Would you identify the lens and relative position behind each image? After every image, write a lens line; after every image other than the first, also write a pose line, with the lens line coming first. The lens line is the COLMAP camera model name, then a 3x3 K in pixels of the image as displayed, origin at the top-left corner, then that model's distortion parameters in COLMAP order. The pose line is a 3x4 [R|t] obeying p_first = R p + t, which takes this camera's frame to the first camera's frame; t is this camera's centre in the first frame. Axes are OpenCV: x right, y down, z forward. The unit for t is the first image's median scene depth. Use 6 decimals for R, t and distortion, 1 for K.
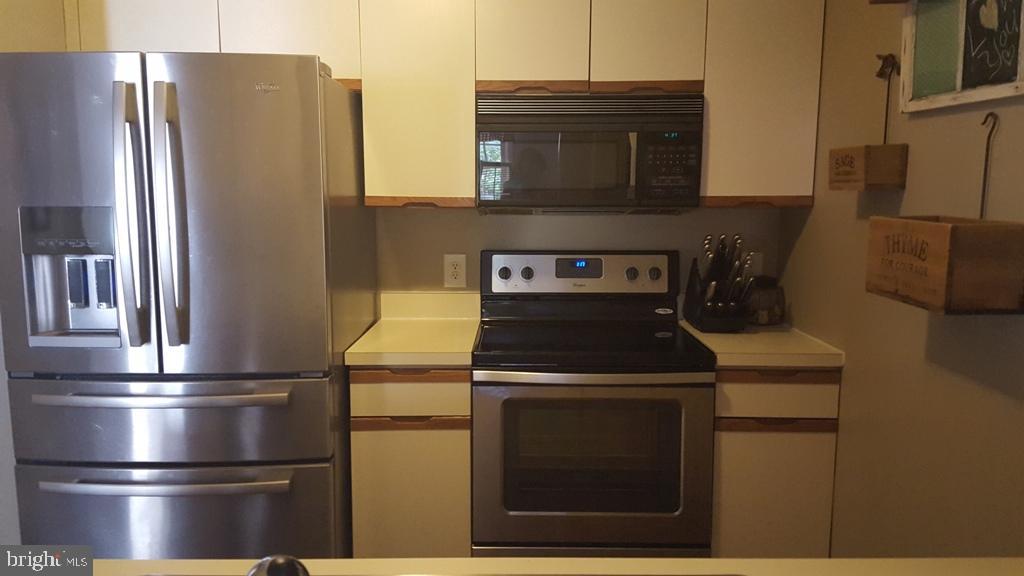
lens RADIAL K [[760.4, 0, 512.0], [0, 760.4, 288.0], [0, 0, 1]] dist [0.080080, -0.112312]
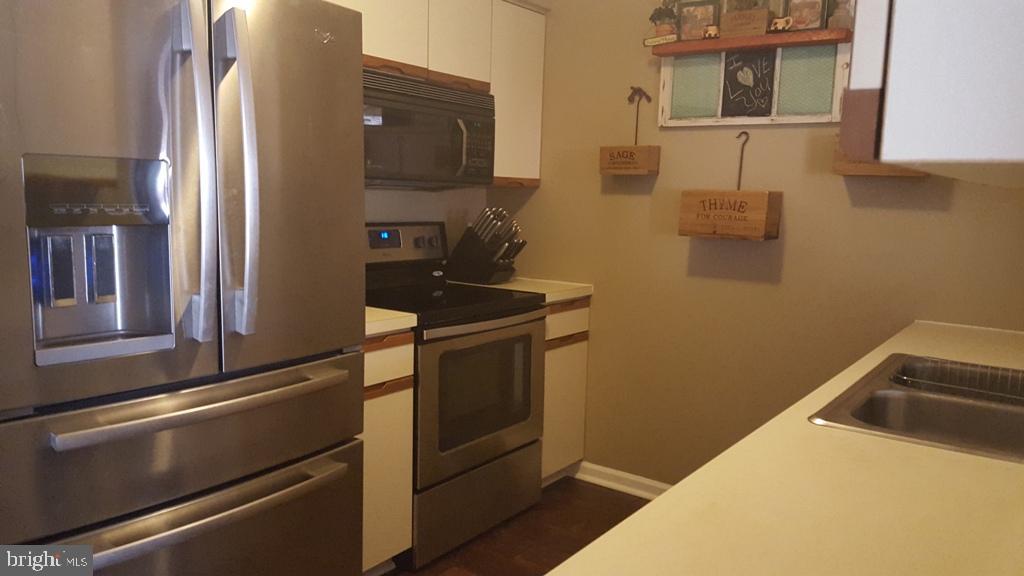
lens RADIAL K [[739.7, 0, 534.4], [0, 739.7, 299.5], [0, 0, 1]] dist [0.123813, -0.191044]
pose [[0.587755, -0.101002, 0.802710, -0.796552], [0.080781, 0.994545, 0.065991, 0.008493], [-0.804996, 0.026058, 0.592708, 0.245739]]
